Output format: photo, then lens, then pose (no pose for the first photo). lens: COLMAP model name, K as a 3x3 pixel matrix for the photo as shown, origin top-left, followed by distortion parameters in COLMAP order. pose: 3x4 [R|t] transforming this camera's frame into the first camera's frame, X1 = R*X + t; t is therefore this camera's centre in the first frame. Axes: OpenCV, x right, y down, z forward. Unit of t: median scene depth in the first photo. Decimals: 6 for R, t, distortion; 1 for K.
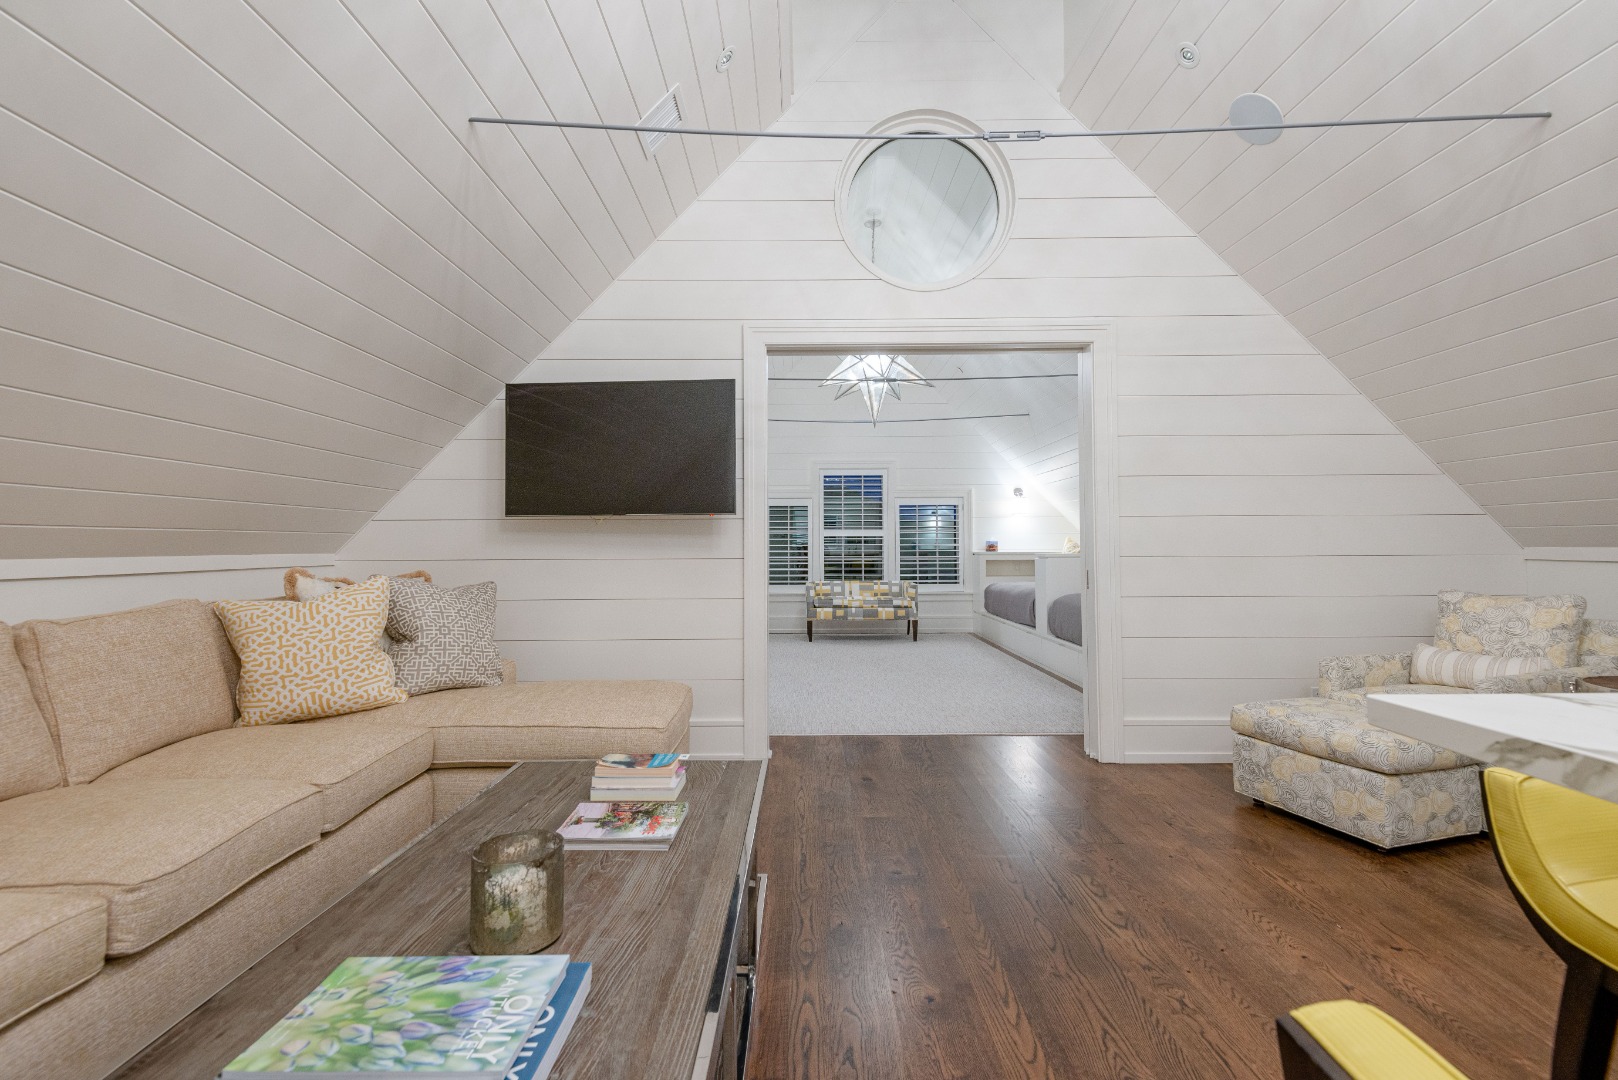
lens RADIAL K [[777.7, 0, 806.3], [0, 777.7, 539.0], [0, 0, 1]] dist [0.002412, -0.005725]
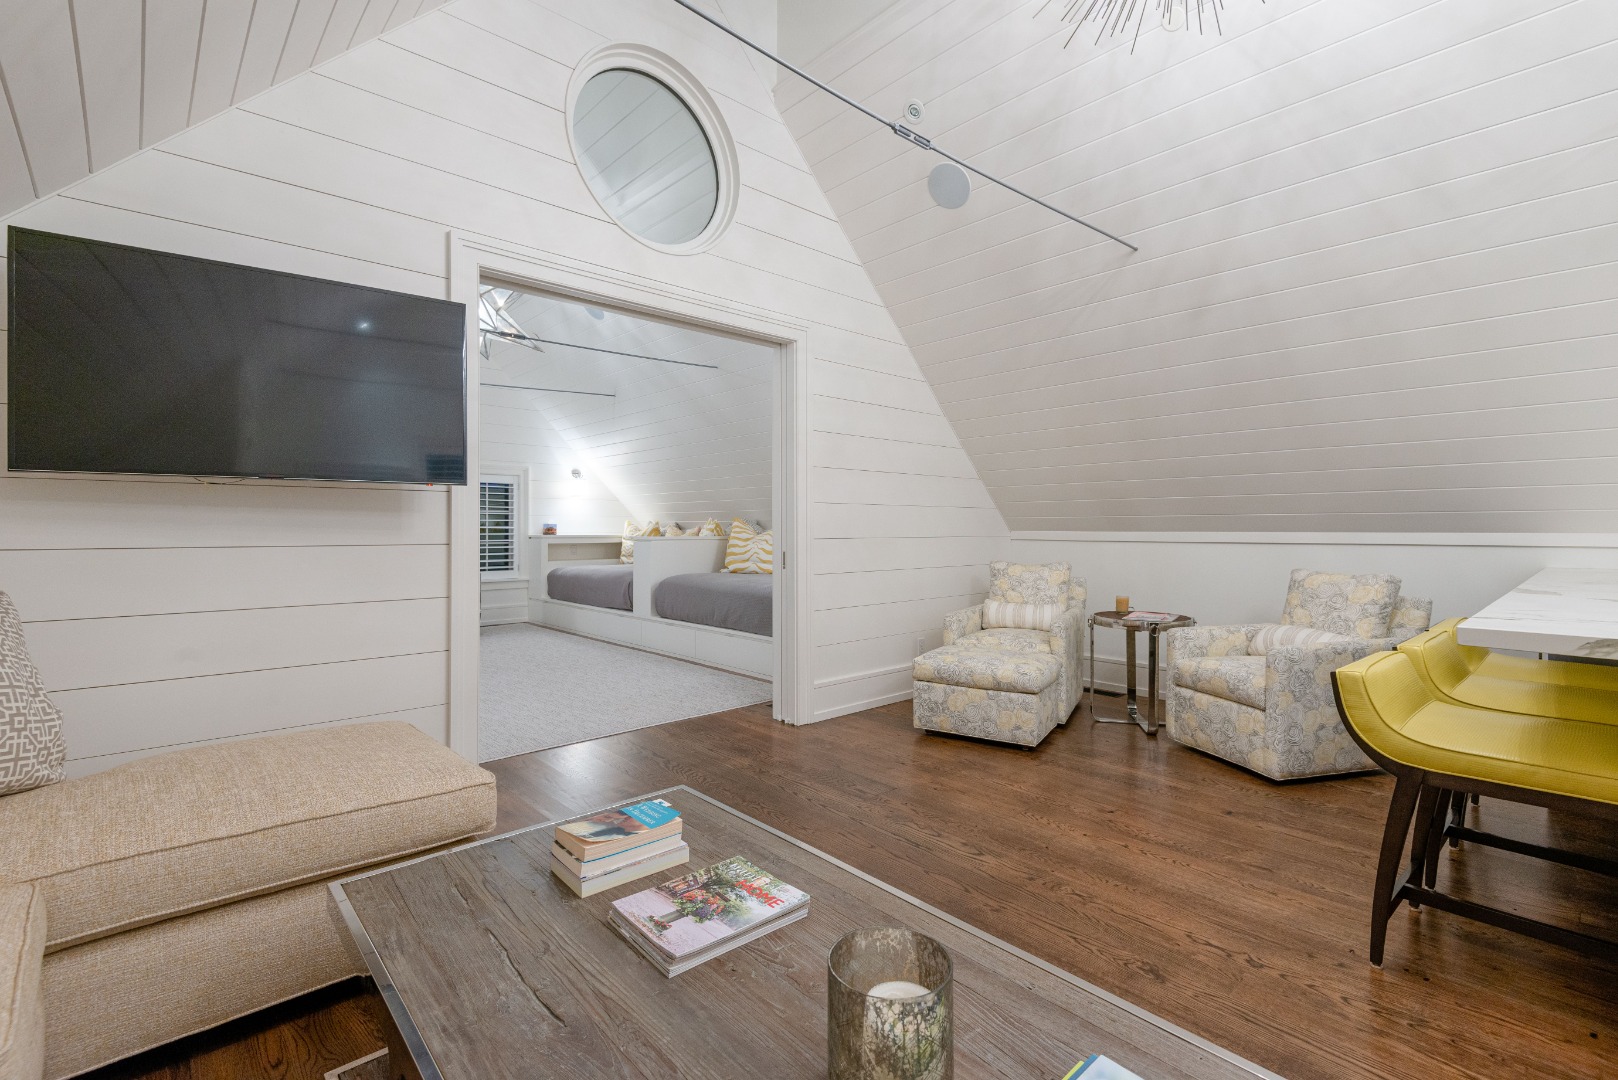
lens RADIAL K [[747.9, 0, 817.0], [0, 747.9, 537.4], [0, 0, 1]] dist [0.015141, -0.001417]
pose [[0.720463, -0.003332, 0.693485, -0.384792], [-0.009866, 0.999838, 0.015054, 0.005372], [-0.693423, -0.017687, 0.720313, 0.255062]]
